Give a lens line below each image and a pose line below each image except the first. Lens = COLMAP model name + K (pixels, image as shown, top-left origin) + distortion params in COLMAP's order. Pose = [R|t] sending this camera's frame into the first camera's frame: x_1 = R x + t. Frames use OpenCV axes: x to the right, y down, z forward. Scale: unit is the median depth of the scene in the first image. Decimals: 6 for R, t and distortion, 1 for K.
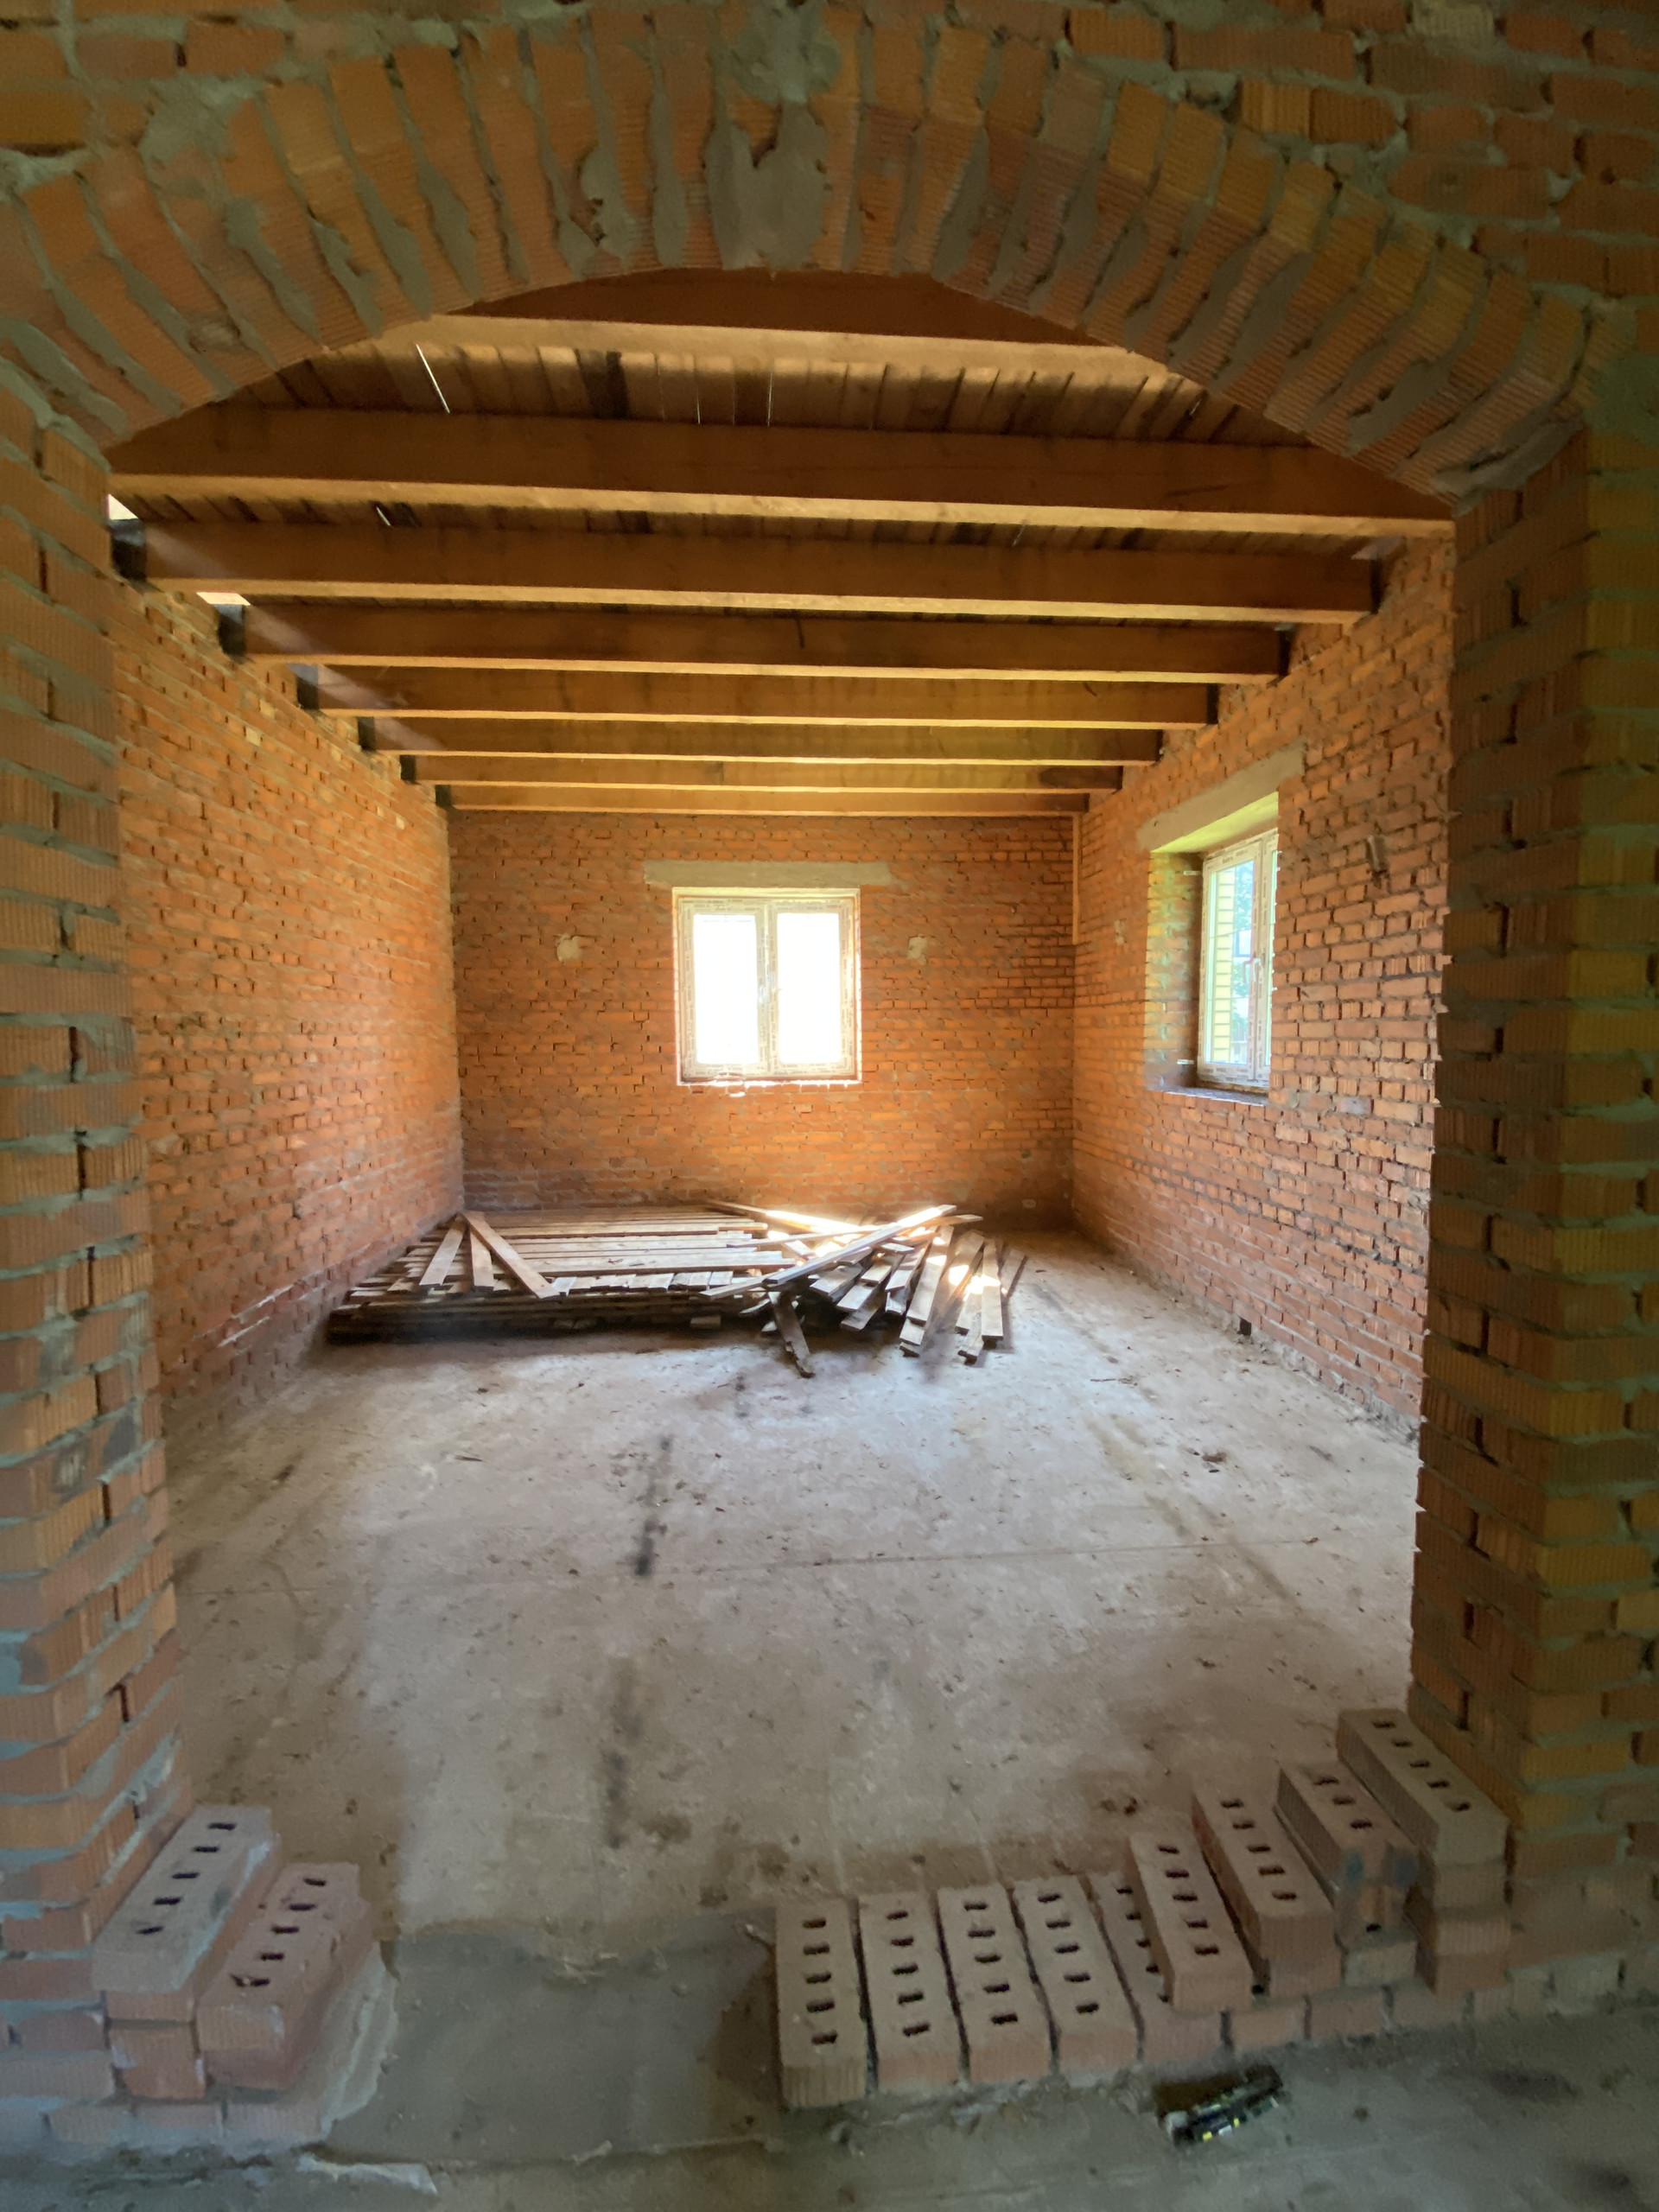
lens RADIAL K [[899.8, 0, 835.9], [0, 899.8, 1099.4], [0, 0, 1]] dist [0.002684, -0.007620]
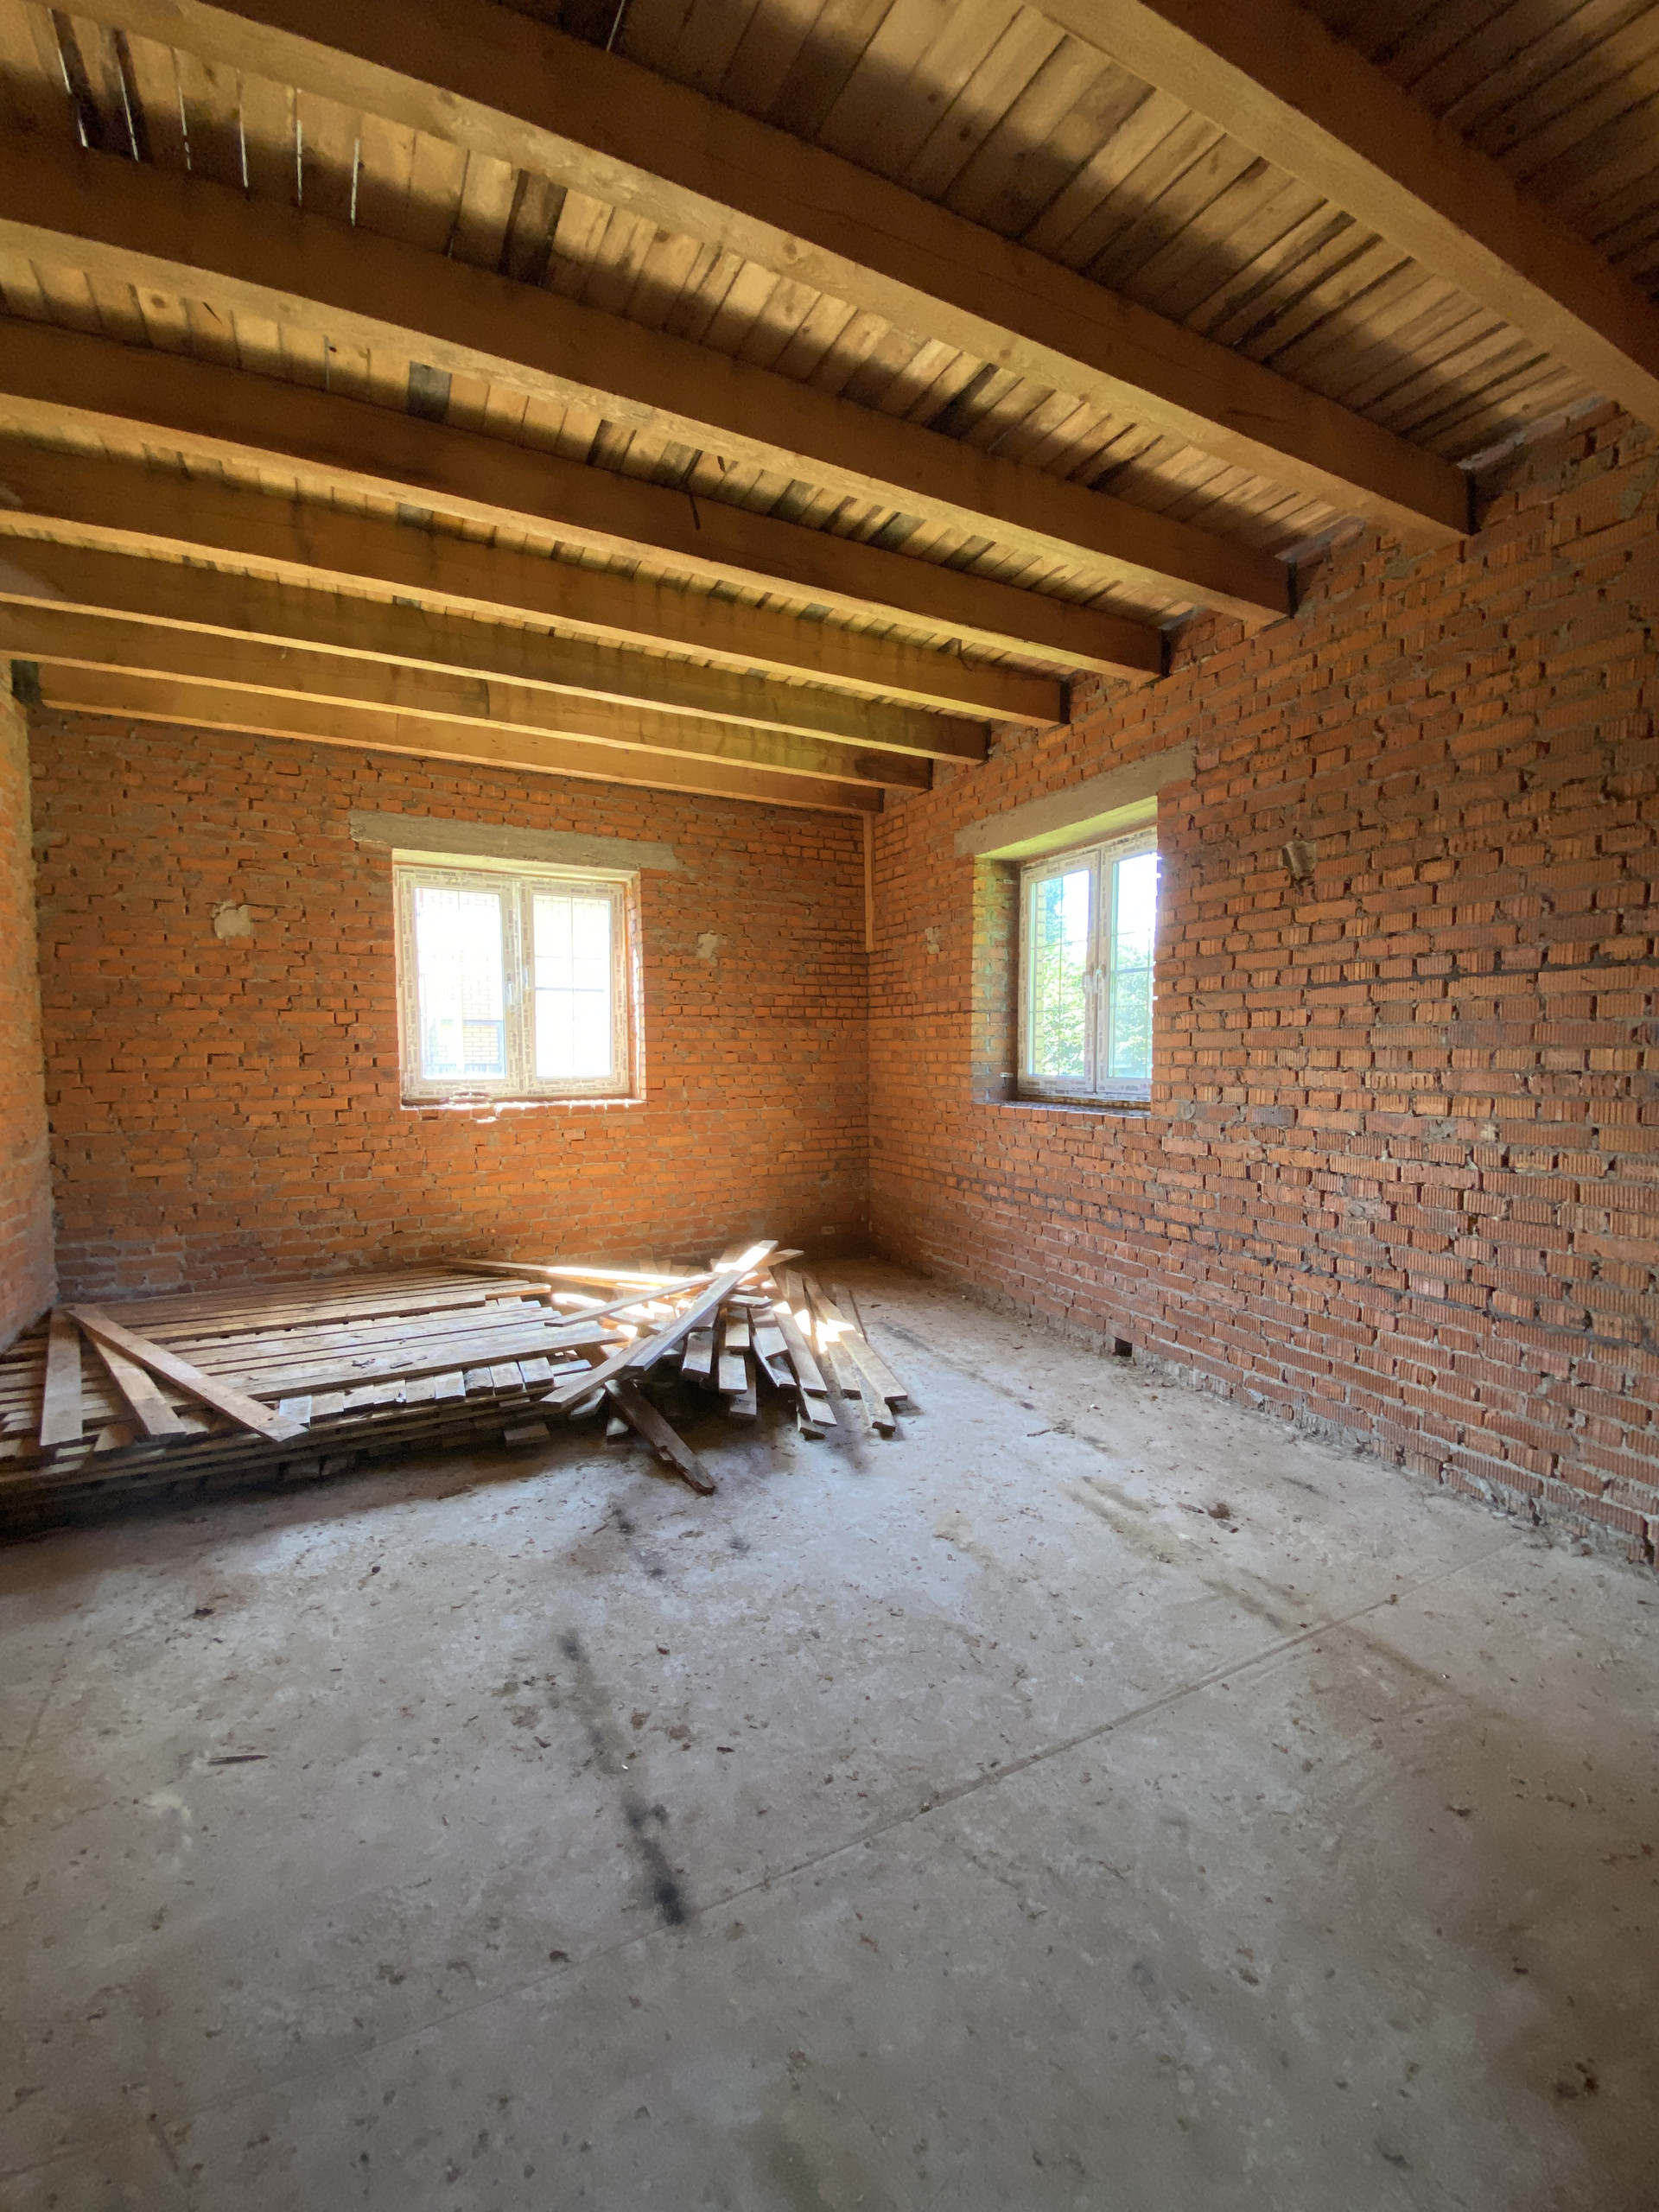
lens RADIAL K [[899.8, 0, 840.4], [0, 899.8, 1102.2], [0, 0, 1]] dist [0.002684, -0.007620]
pose [[0.920521, -0.017449, 0.390304, -0.192248], [0.024199, 0.999630, -0.012383, -0.005735], [-0.389944, 0.020844, 0.920603, 0.223293]]
